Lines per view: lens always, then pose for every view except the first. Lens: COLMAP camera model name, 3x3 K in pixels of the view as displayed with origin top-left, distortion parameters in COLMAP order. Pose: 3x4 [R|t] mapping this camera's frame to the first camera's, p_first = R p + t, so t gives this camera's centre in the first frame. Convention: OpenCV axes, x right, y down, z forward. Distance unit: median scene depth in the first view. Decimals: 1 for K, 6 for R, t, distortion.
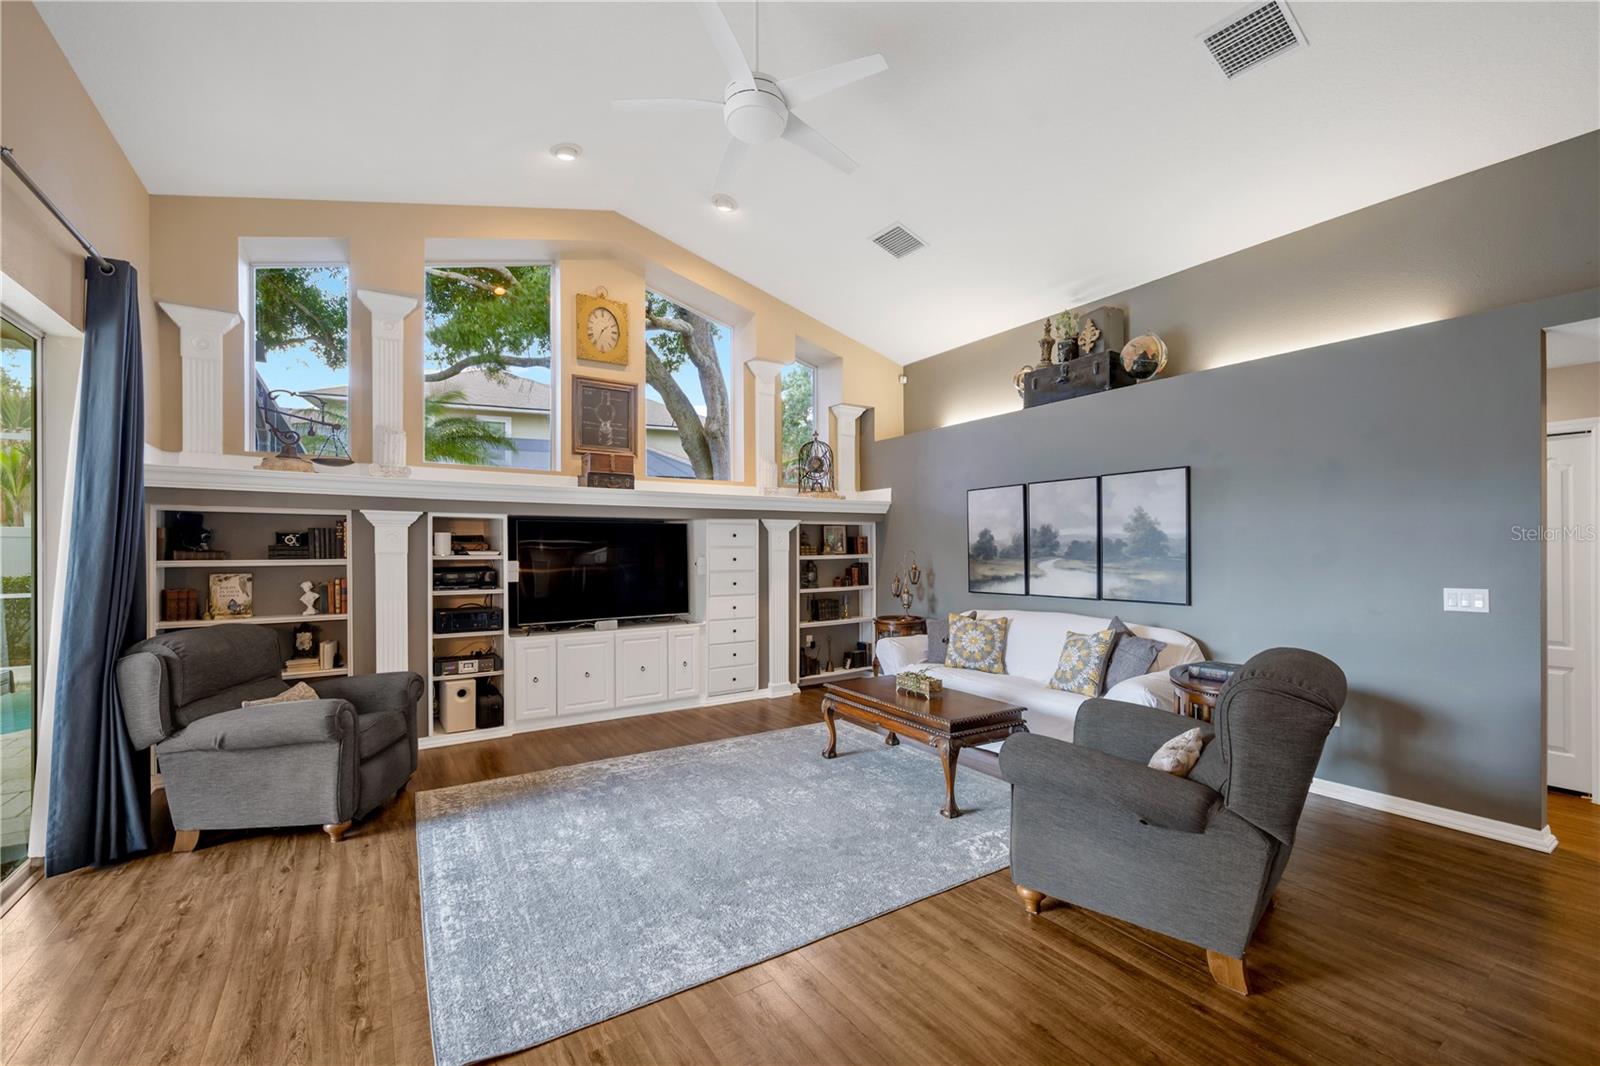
lens RADIAL K [[675.2, 0, 806.1], [0, 675.2, 549.2], [0, 0, 1]] dist [-0.001510, -0.000380]
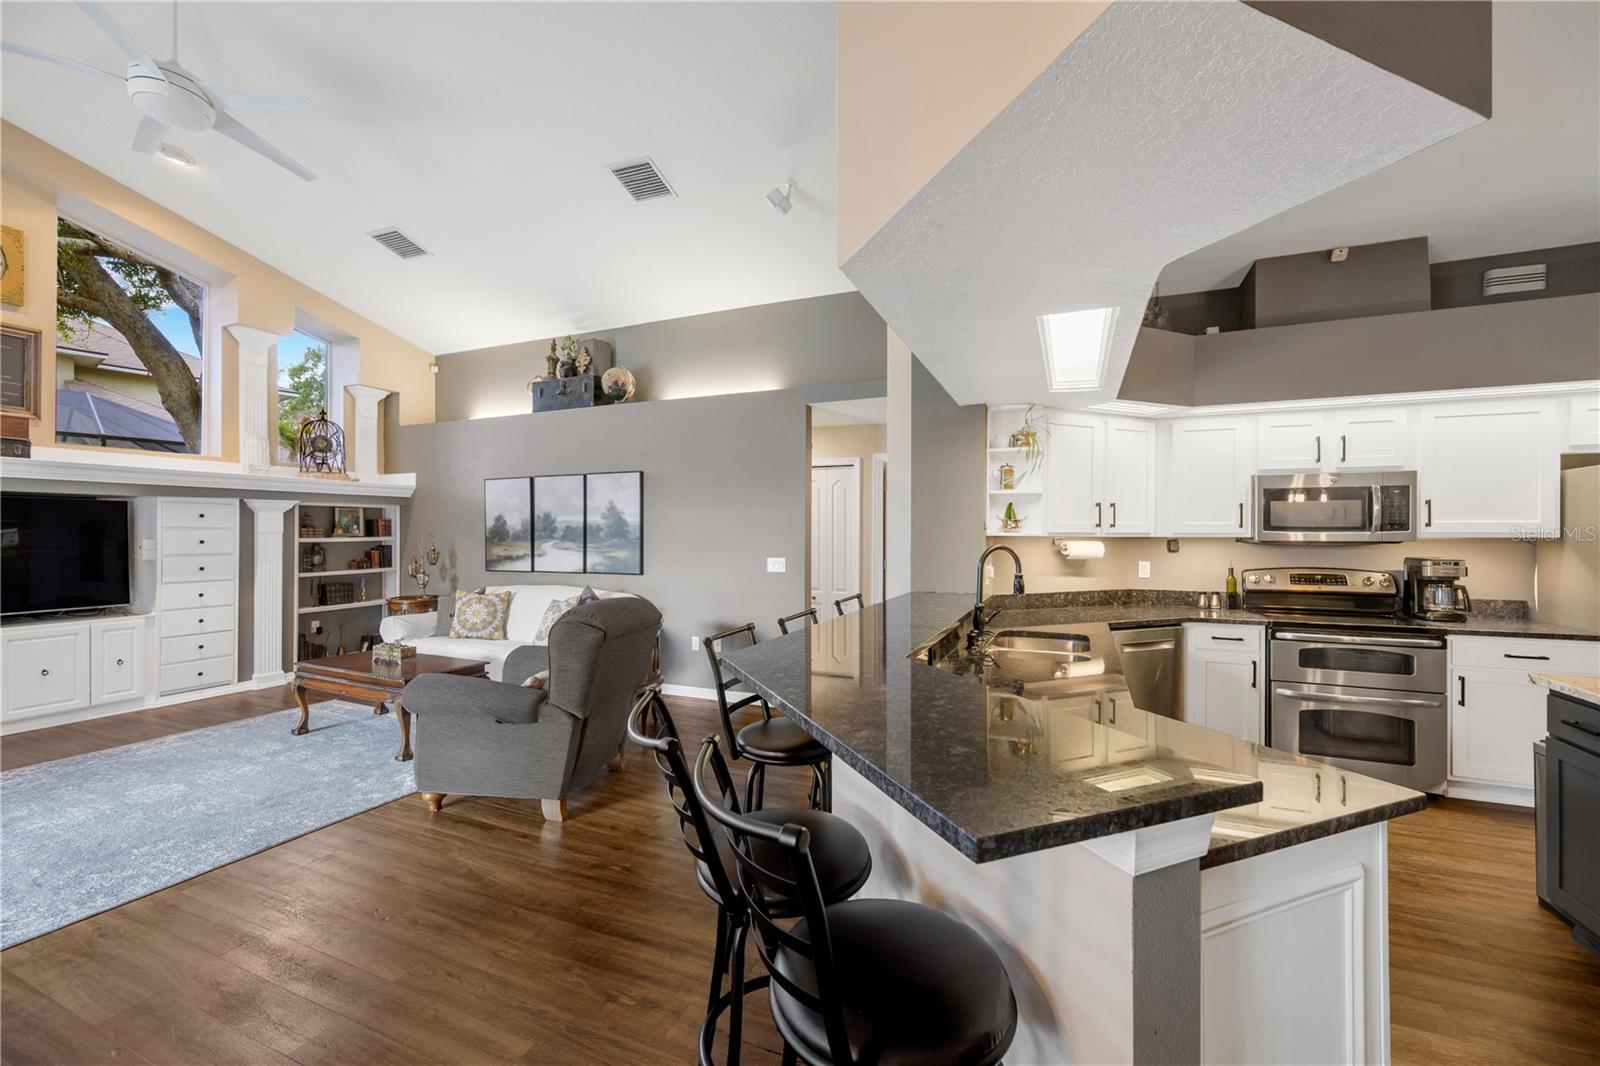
lens RADIAL K [[633.6, 0, 800.0], [0, 633.6, 533.0], [0, 0, 1]] dist [-0.002438, 0.000616]
pose [[0.832939, 0.005007, 0.553343, 0.104508], [-0.004826, 0.999987, -0.001785, 0.000573], [-0.553344, -0.001184, 0.832952, -0.173844]]
